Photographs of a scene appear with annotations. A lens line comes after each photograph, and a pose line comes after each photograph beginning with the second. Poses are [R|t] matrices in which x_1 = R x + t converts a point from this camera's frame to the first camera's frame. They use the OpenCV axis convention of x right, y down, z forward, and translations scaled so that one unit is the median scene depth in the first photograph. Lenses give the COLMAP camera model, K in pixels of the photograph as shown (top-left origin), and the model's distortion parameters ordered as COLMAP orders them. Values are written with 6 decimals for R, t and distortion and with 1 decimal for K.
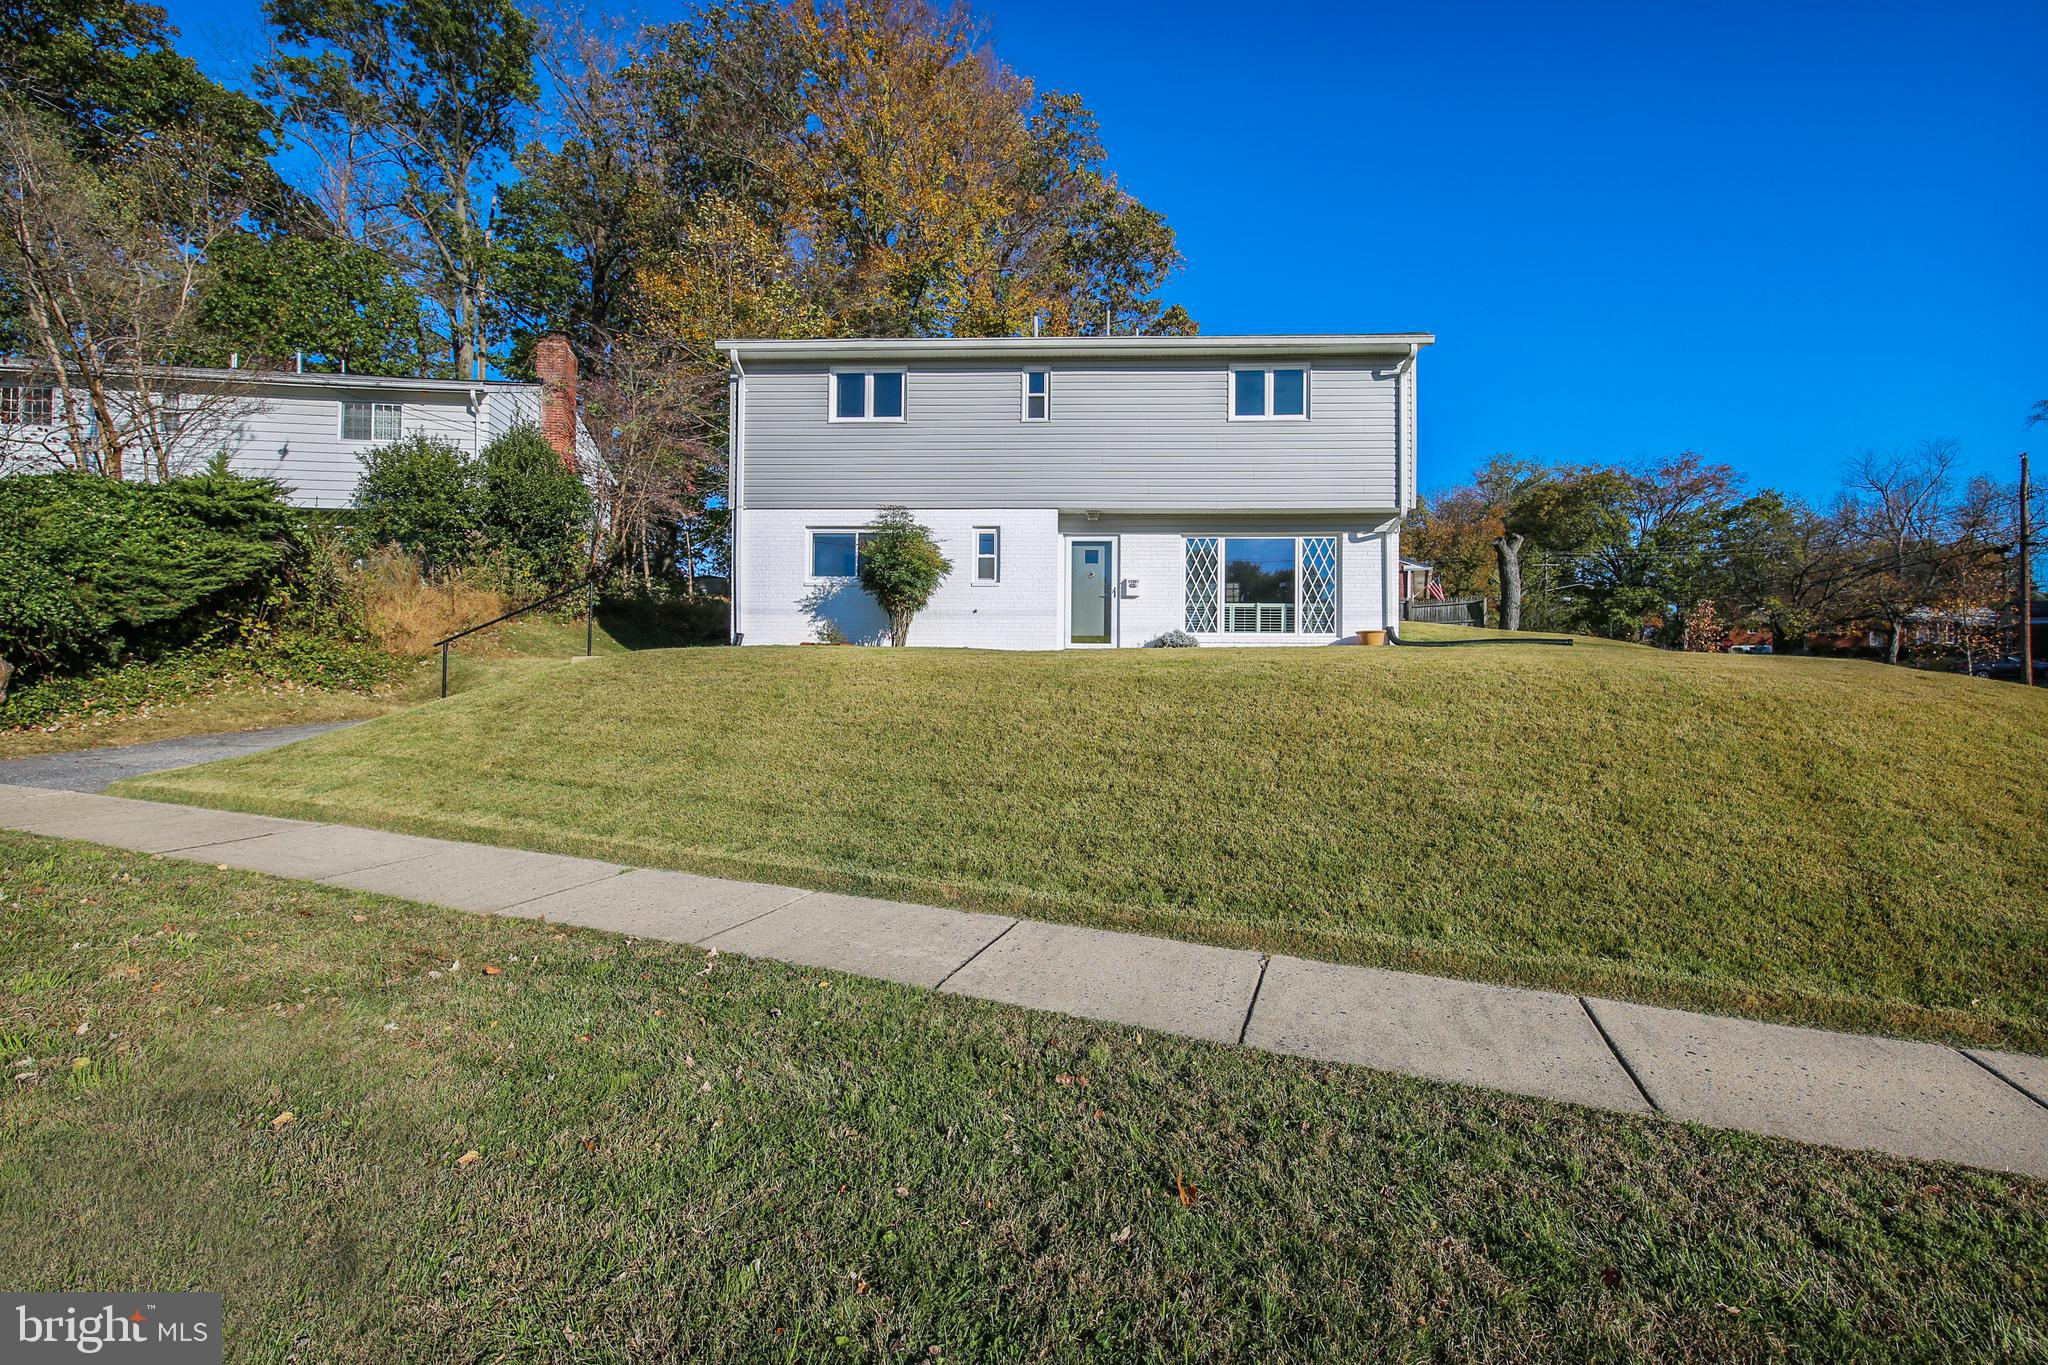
lens RADIAL K [[875.6, 0, 1018.9], [0, 875.6, 689.2], [0, 0, 1]] dist [-0.000044, -0.000749]
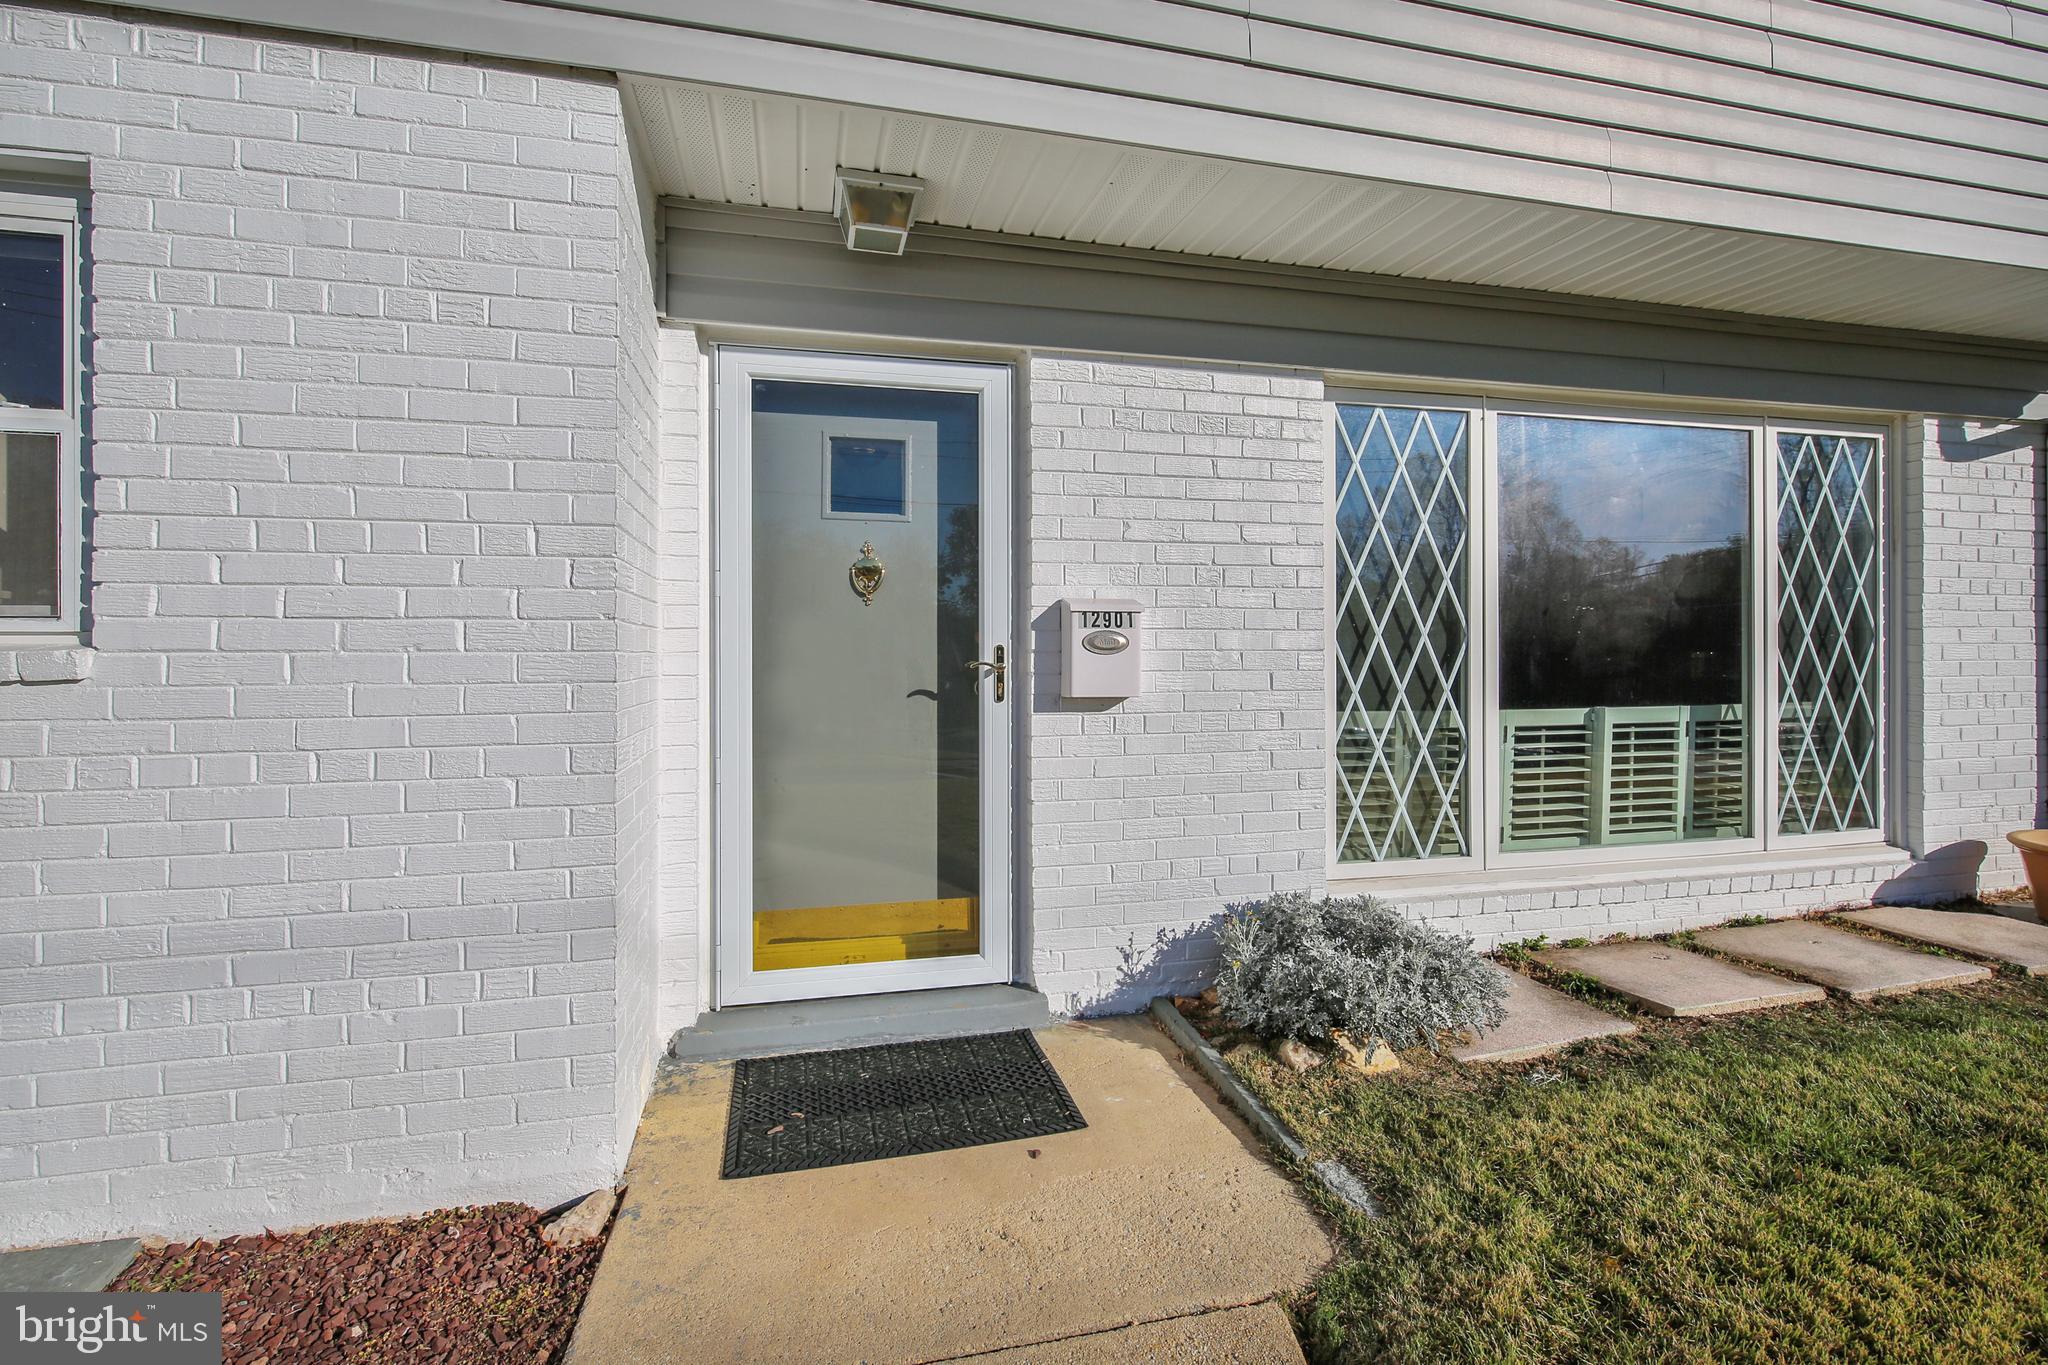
lens RADIAL K [[875.6, 0, 1023.2], [0, 875.6, 666.7], [0, 0, 1]] dist [-0.000044, -0.000749]
pose [[0.968407, -0.012860, 0.249045, 0.069174], [0.008882, 0.999815, 0.017089, -0.115728], [-0.249218, -0.014337, 0.968341, 0.826158]]
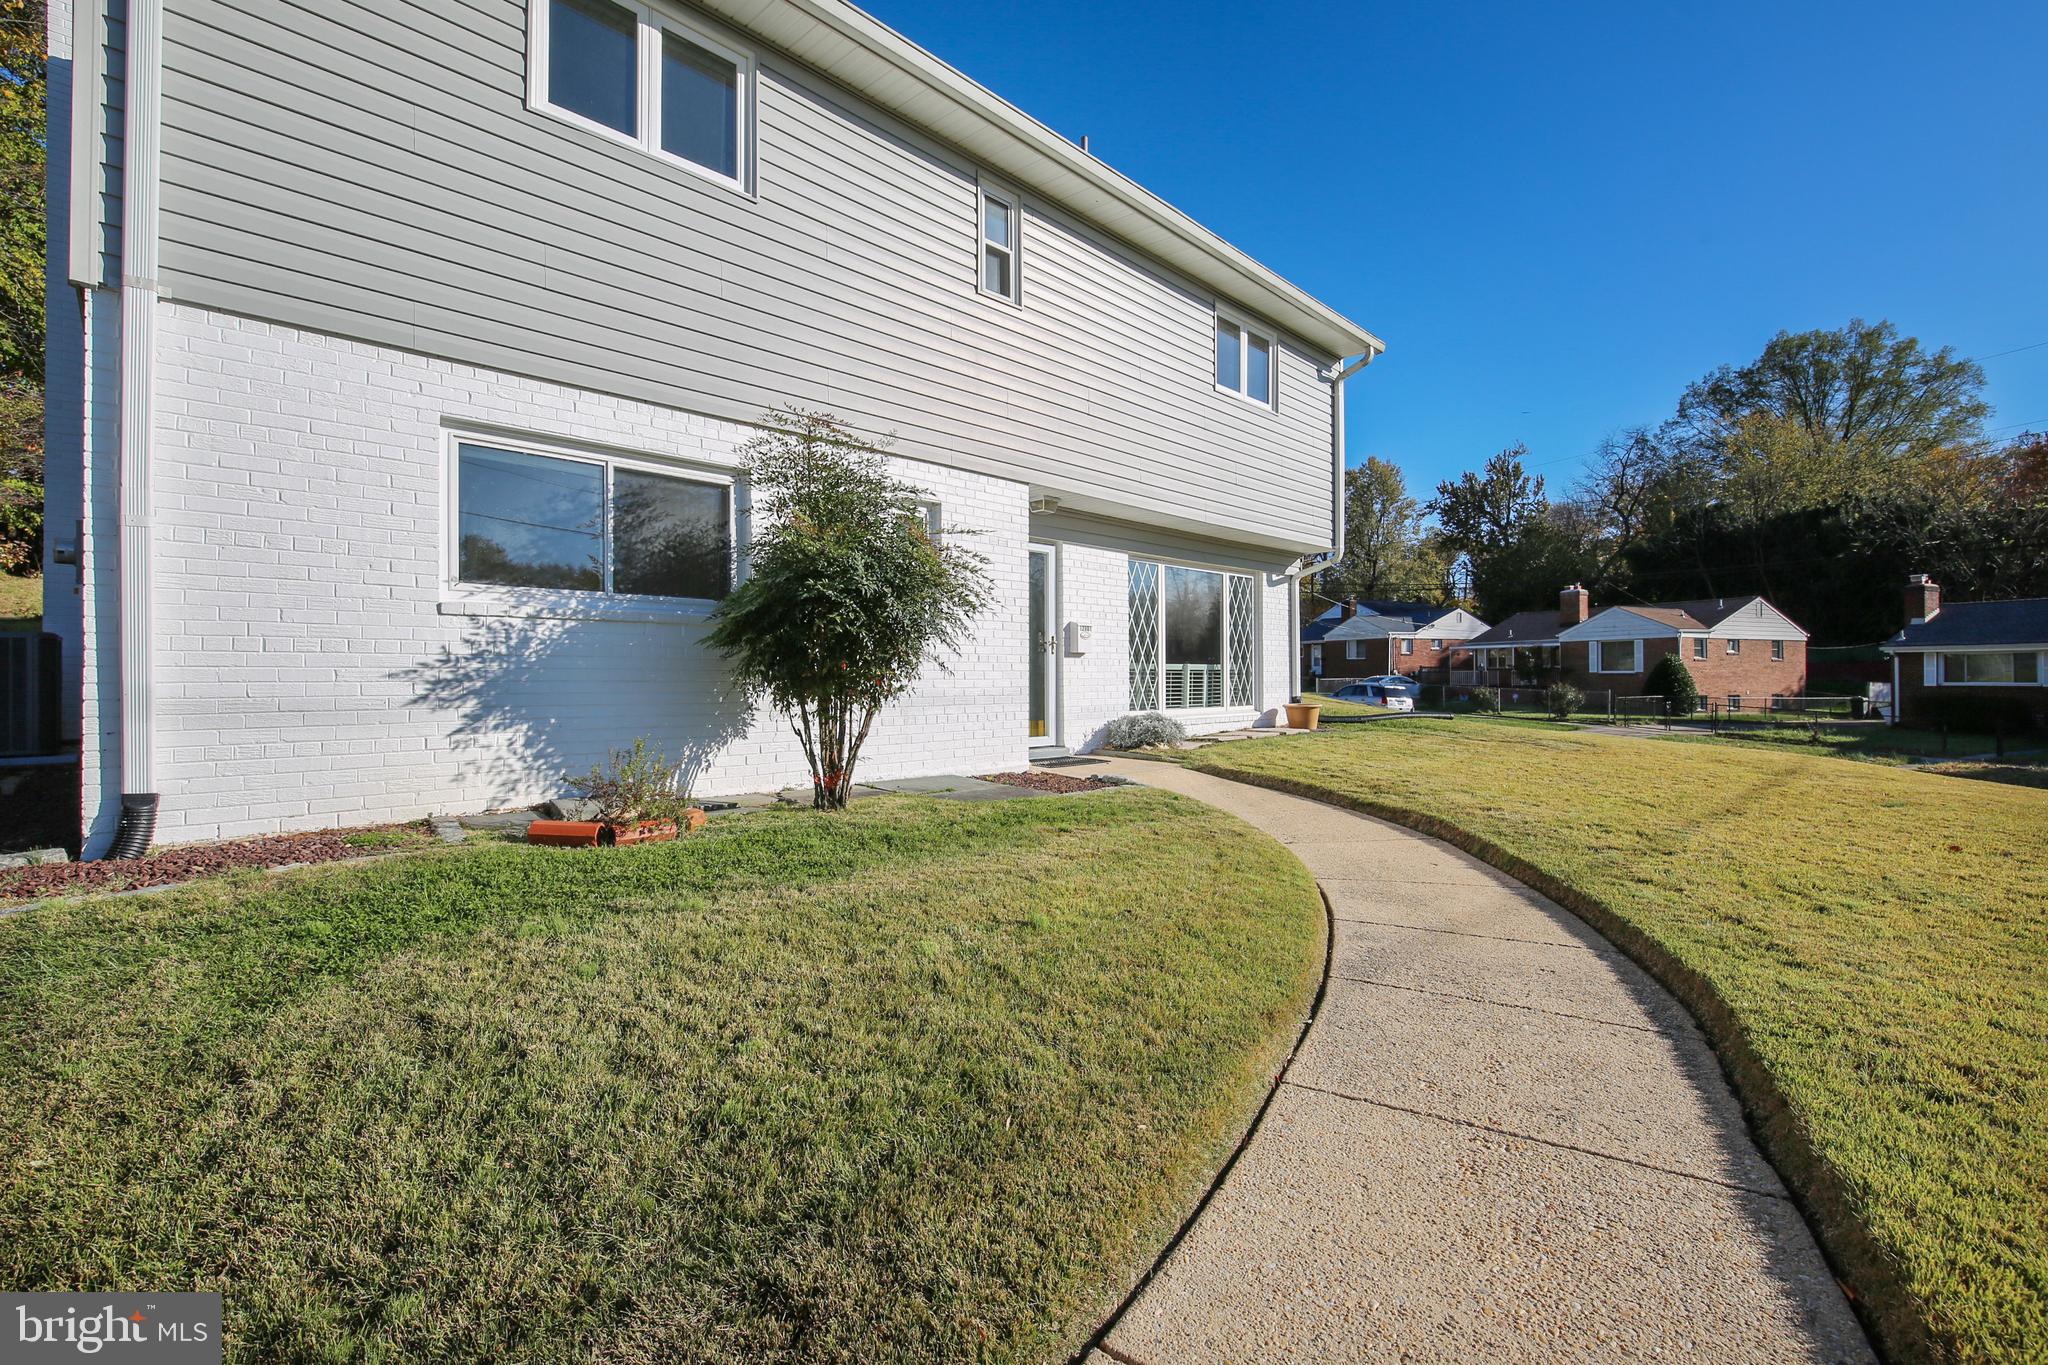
lens RADIAL K [[875.6, 0, 1032.2], [0, 875.6, 676.2], [0, 0, 1]] dist [-0.000044, -0.000749]
pose [[0.689436, -0.007792, 0.724305, -0.310763], [-0.000692, 0.999935, 0.011416, -0.097461], [-0.724346, -0.008372, 0.689386, 0.623531]]
